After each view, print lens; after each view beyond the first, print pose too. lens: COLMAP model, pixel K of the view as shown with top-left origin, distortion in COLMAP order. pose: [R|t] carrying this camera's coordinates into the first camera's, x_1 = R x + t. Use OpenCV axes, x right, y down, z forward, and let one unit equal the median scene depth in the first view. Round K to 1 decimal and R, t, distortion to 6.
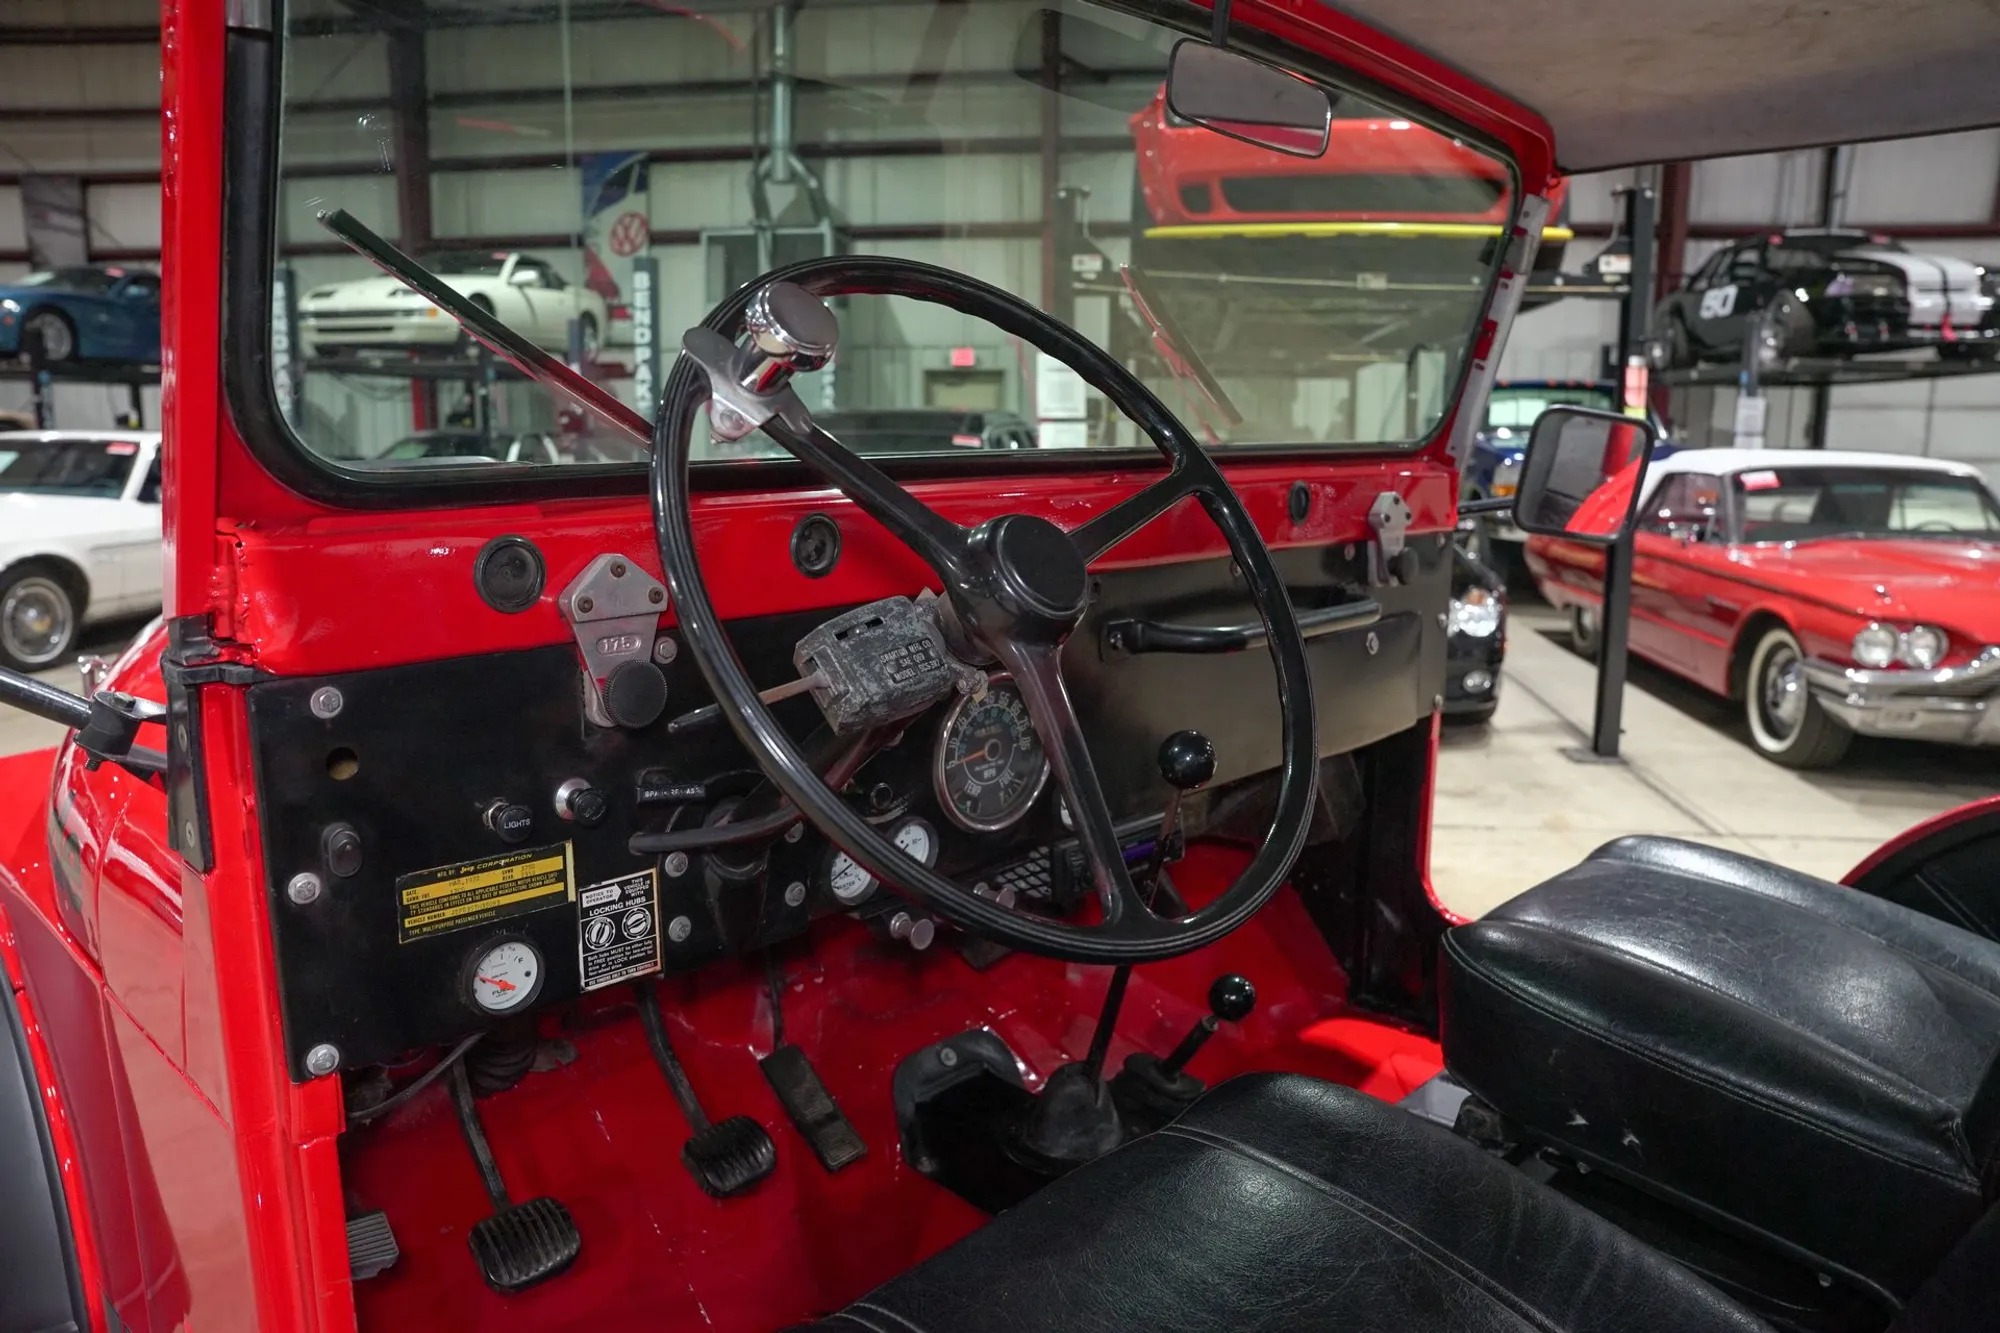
lens RADIAL K [[1369.4, 0, 1007.3], [0, 1369.4, 662.1], [0, 0, 1]] dist [-0.148655, 0.118601]
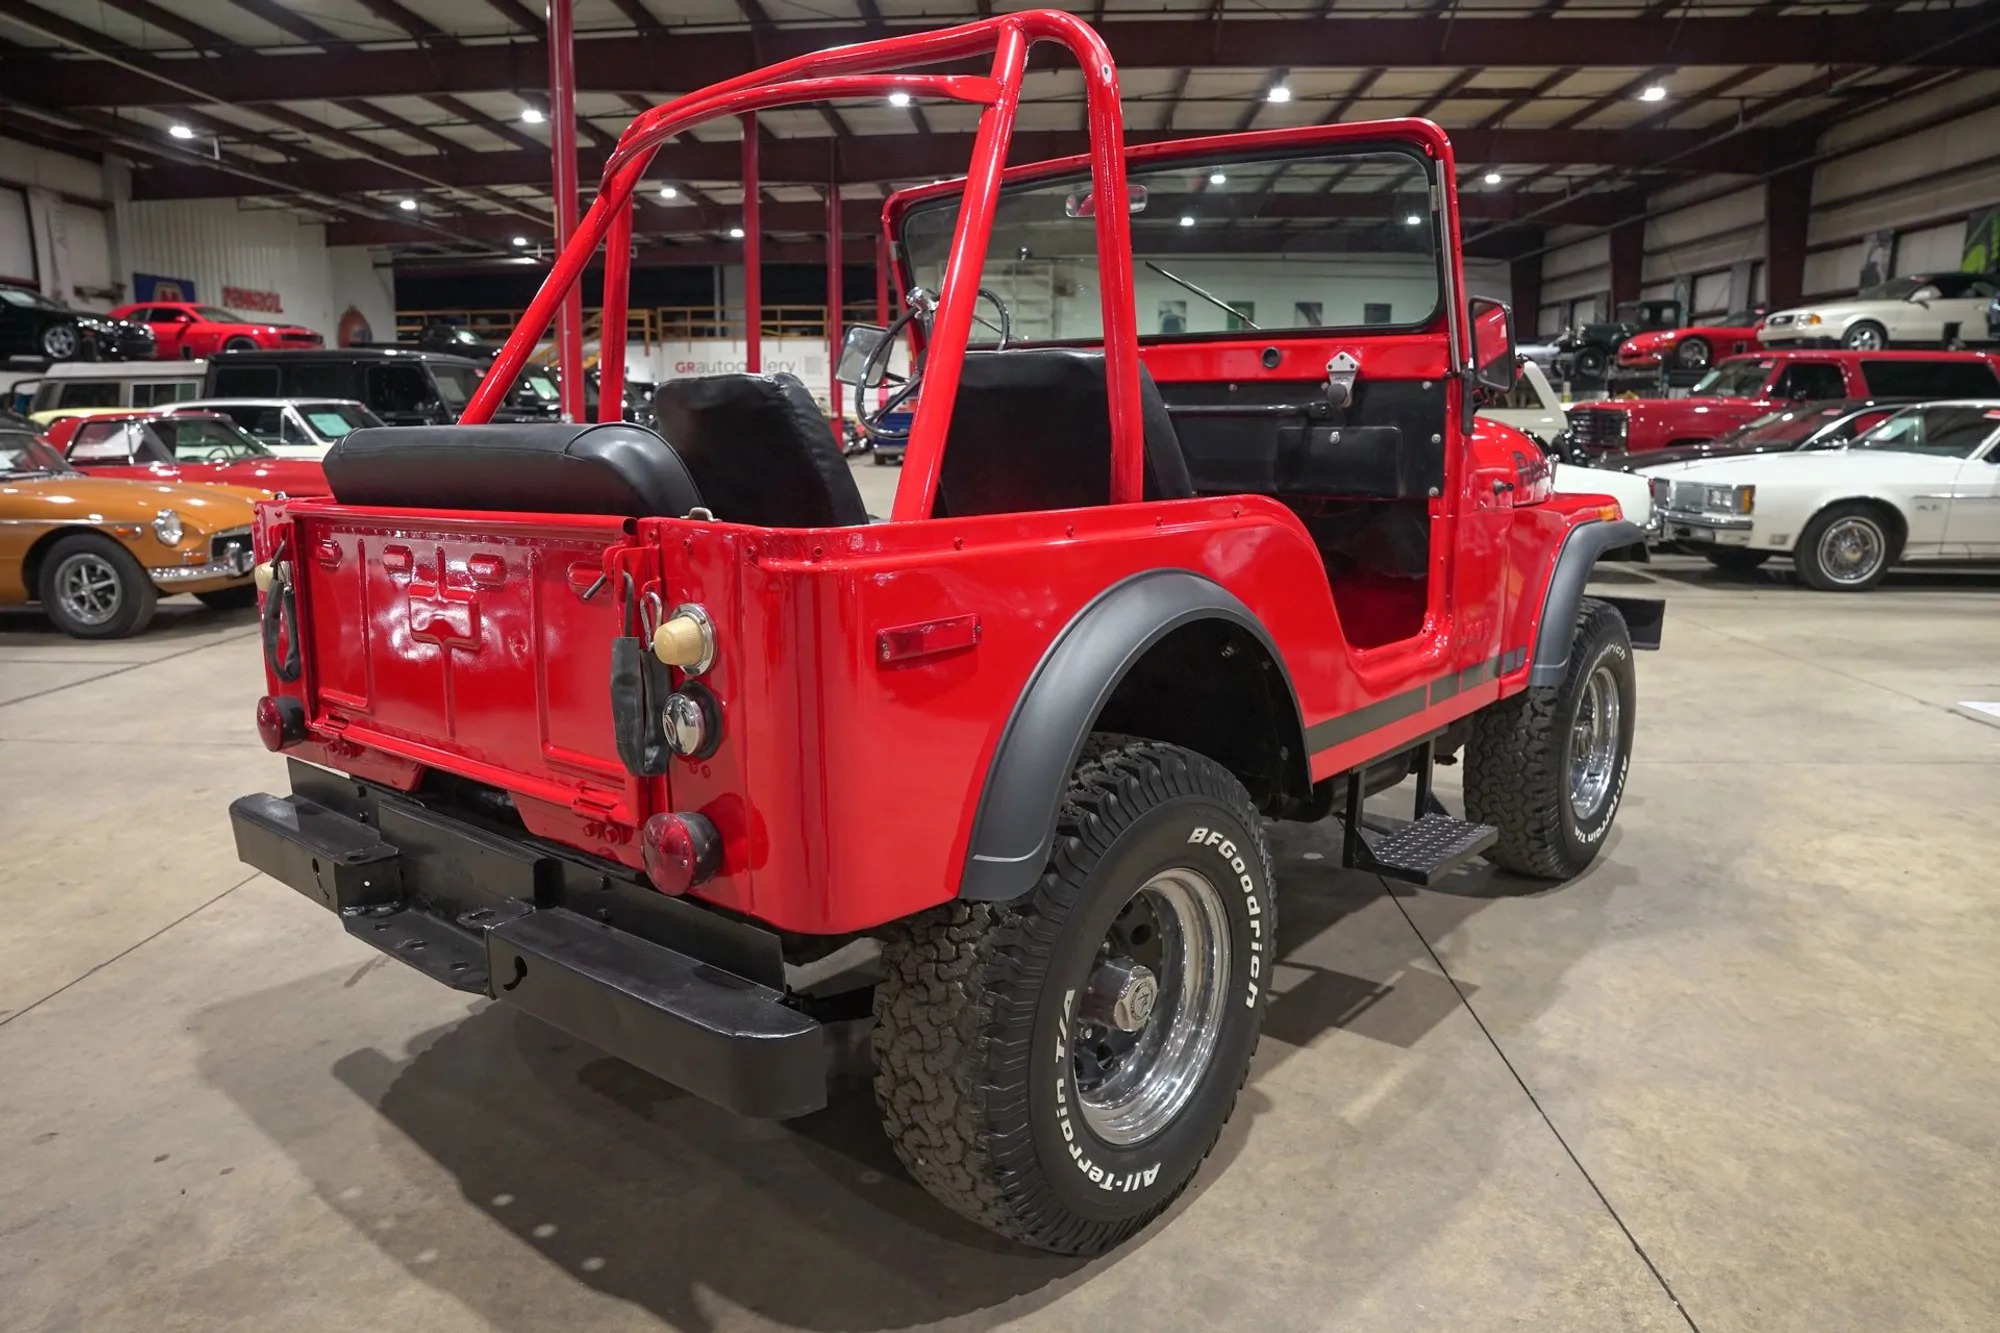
lens RADIAL K [[1371.6, 0, 1006.0], [0, 1371.6, 661.8], [0, 0, 1]] dist [-0.144875, 0.115006]
pose [[0.098258, 0.171995, -0.980185, 0.401238], [-0.169843, 0.973399, 0.153779, 0.014527], [0.980560, 0.151368, 0.124857, 0.079603]]
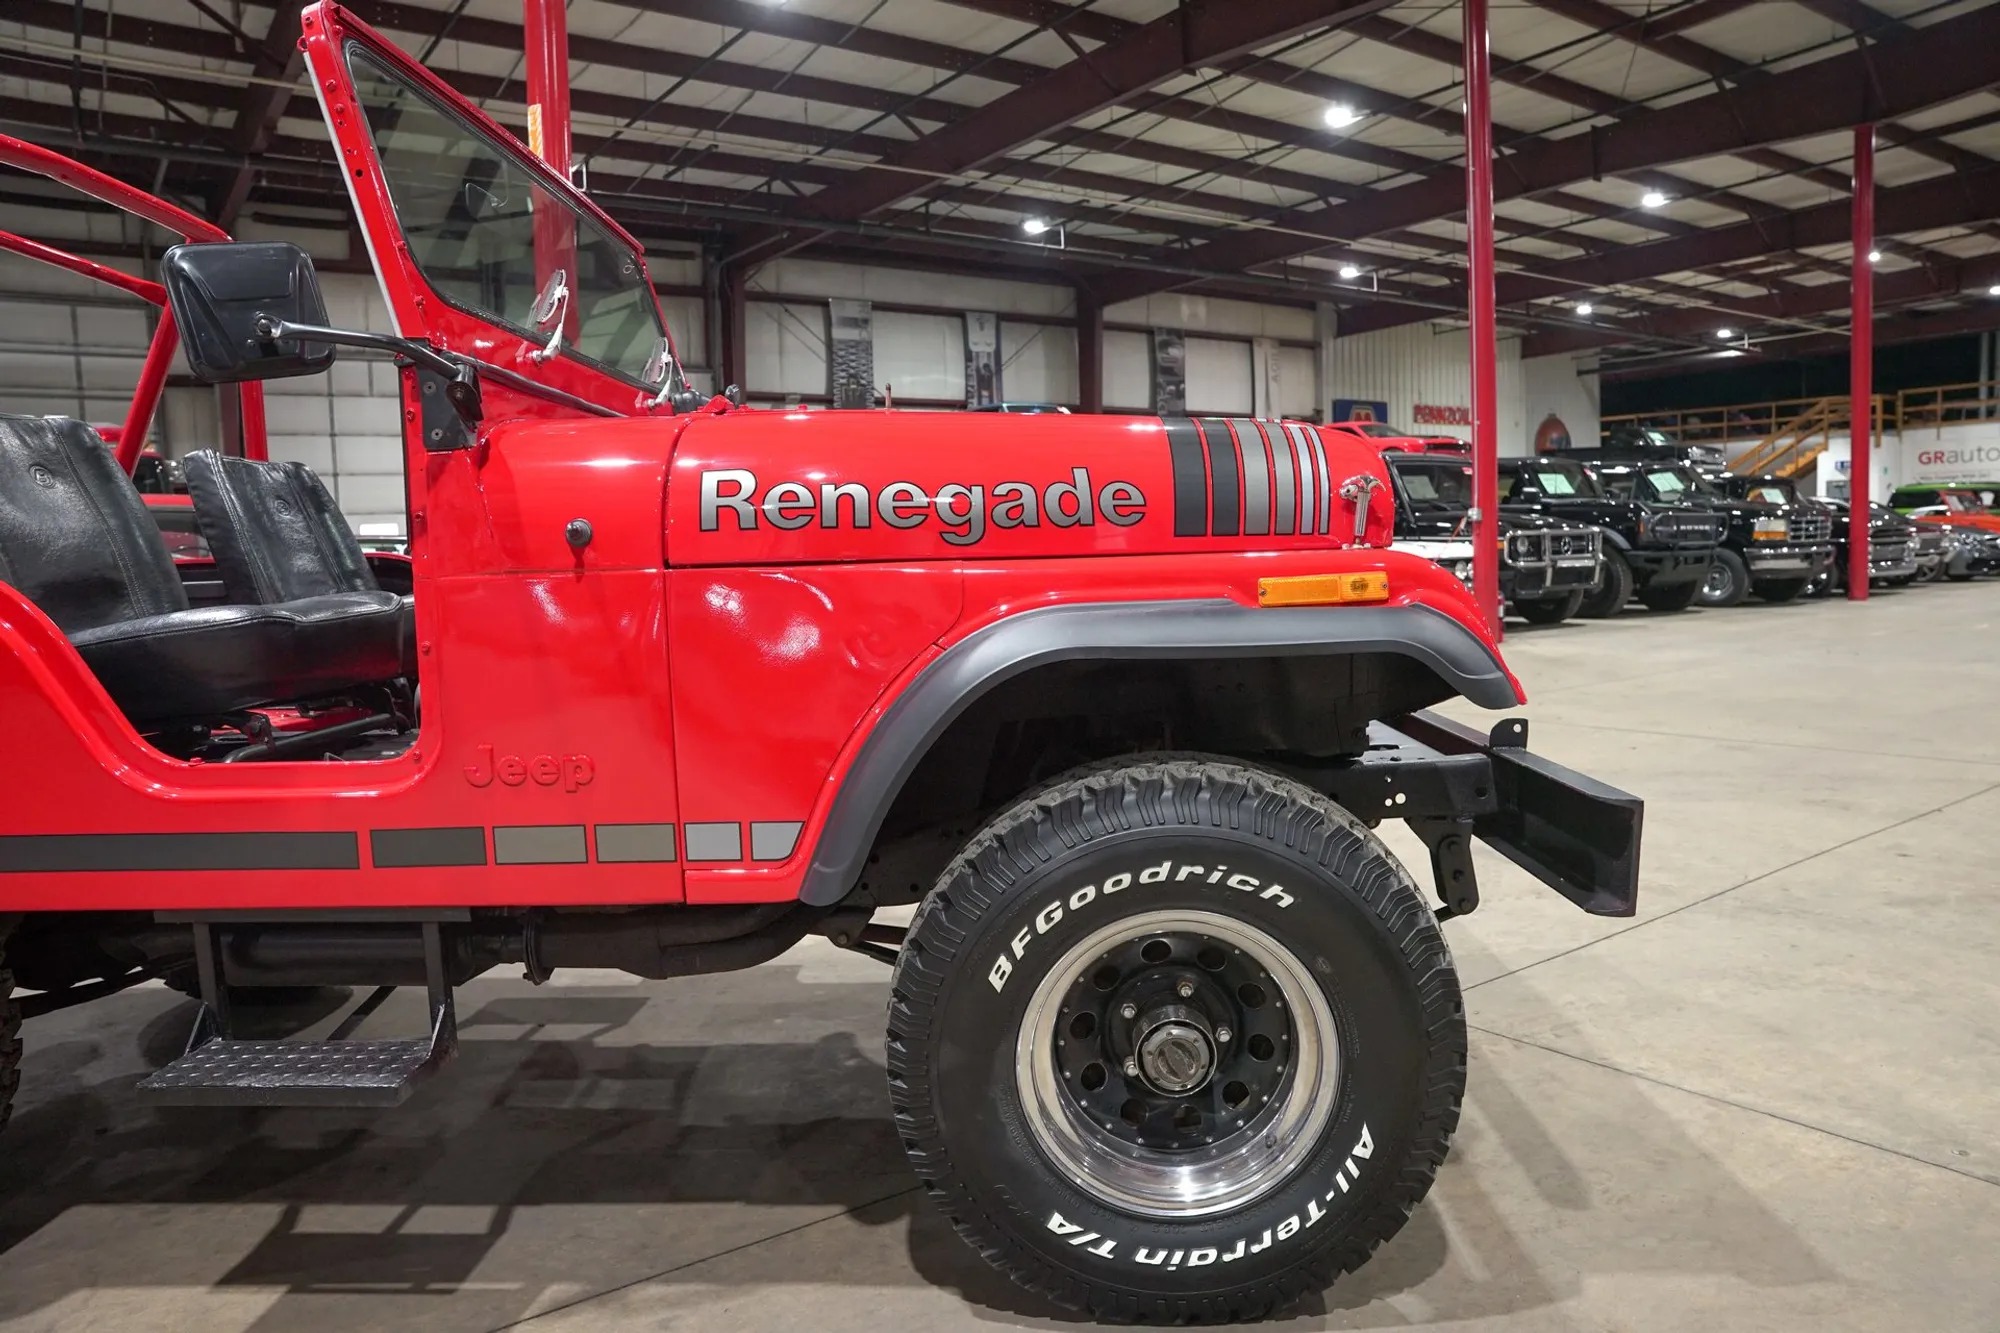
lens RADIAL K [[1372.3, 0, 1006.3], [0, 1372.3, 662.8], [0, 0, 1]] dist [-0.145226, 0.115598]
pose [[-0.724160, 0.076327, -0.685396, 0.149647], [-0.088451, 0.975368, 0.202073, -0.027414], [0.683937, 0.206957, -0.699571, 0.451185]]
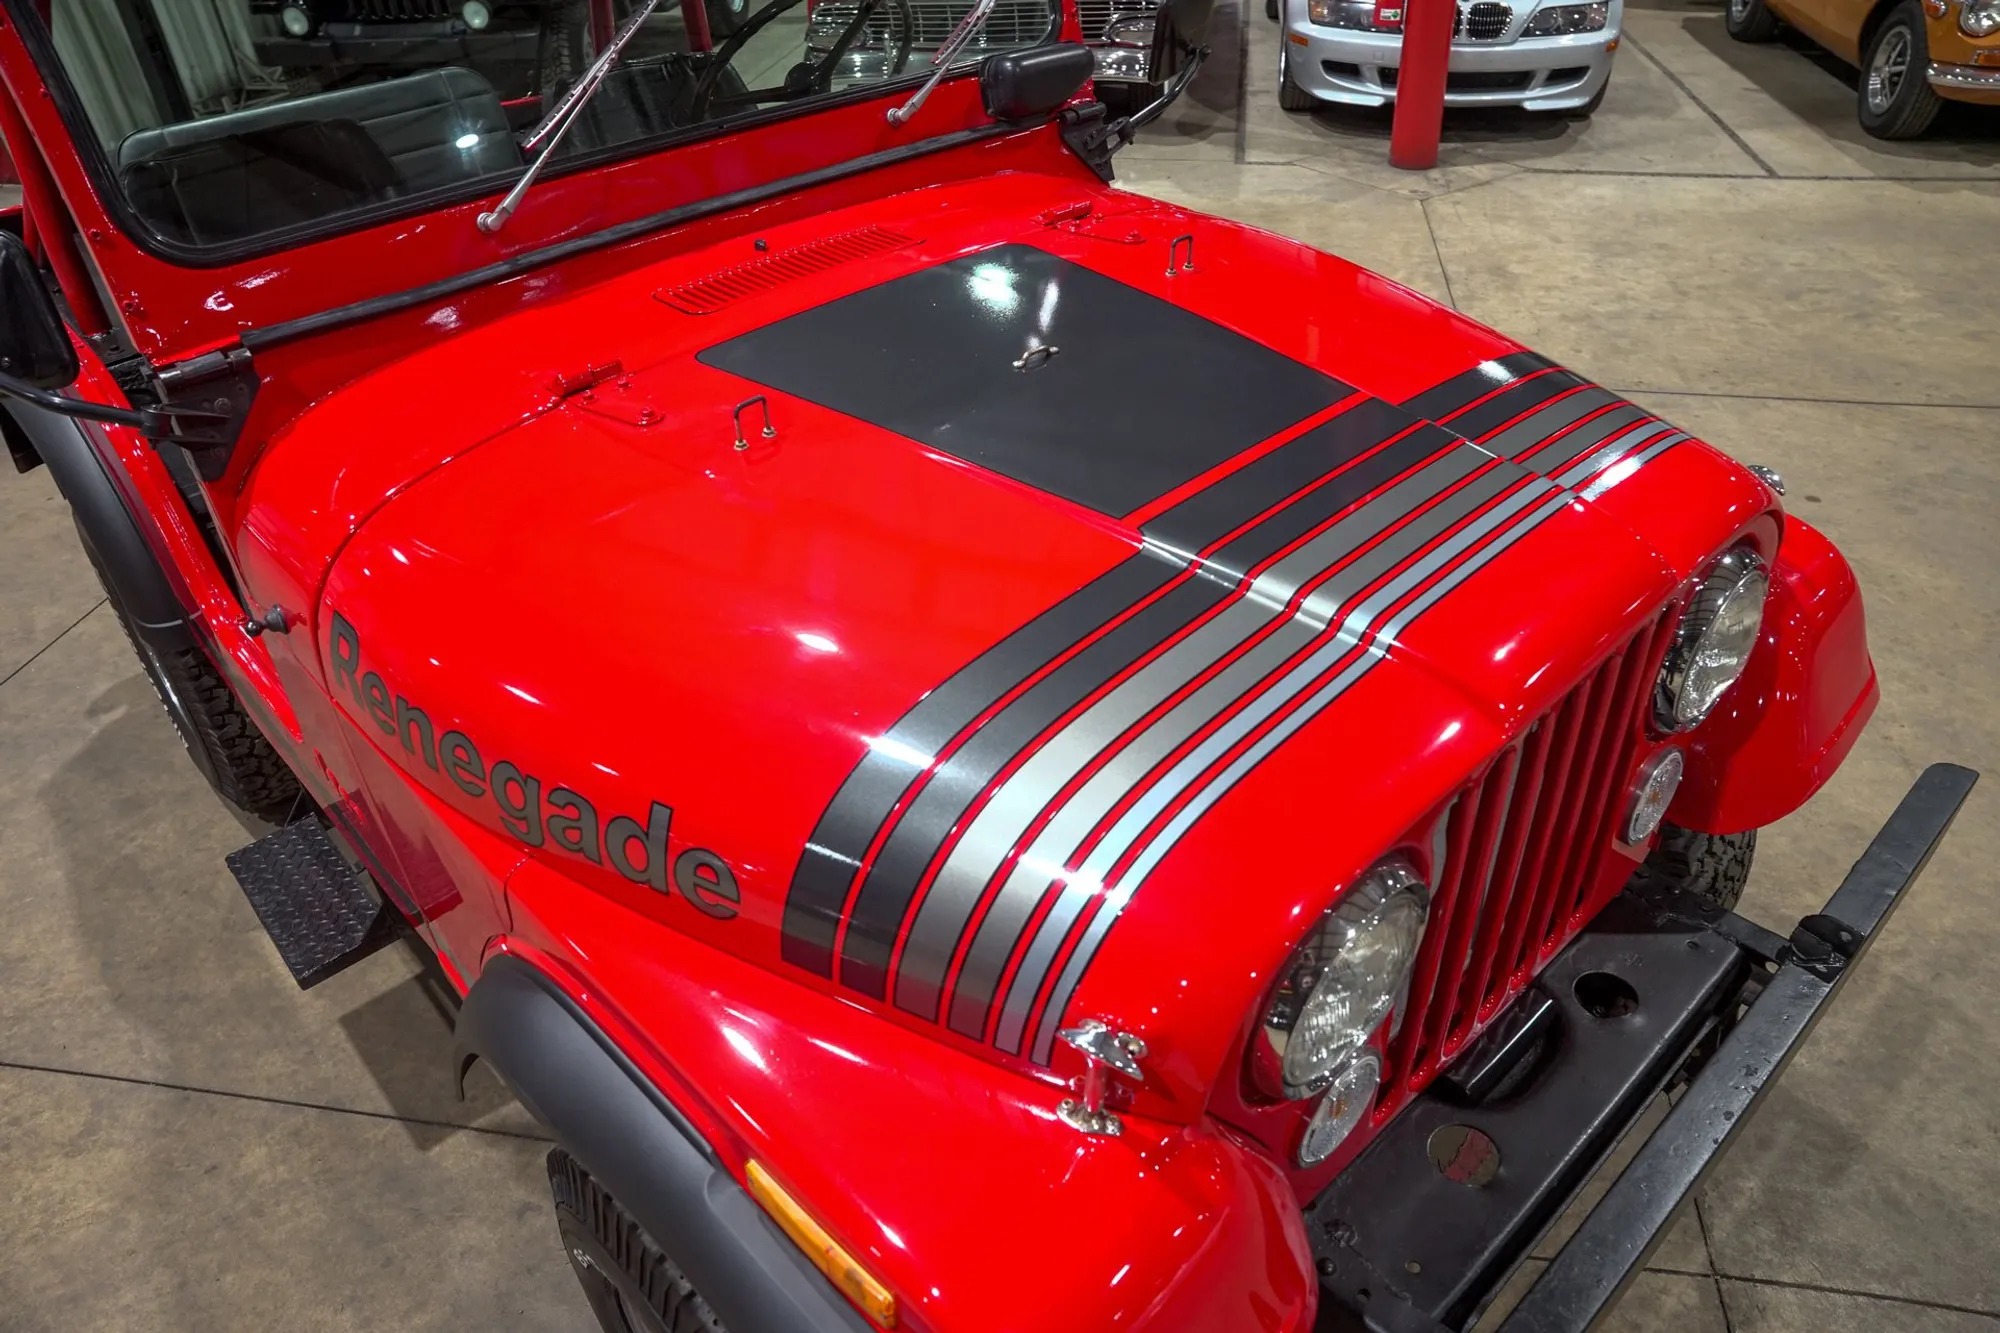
lens RADIAL K [[1369.4, 0, 1007.3], [0, 1369.4, 662.1], [0, 0, 1]] dist [-0.148655, 0.118601]
pose [[-0.999196, 0.007910, 0.039300, -0.058374], [0.033730, 0.695673, 0.717566, -0.121344], [-0.021664, 0.718315, -0.695381, 0.376938]]
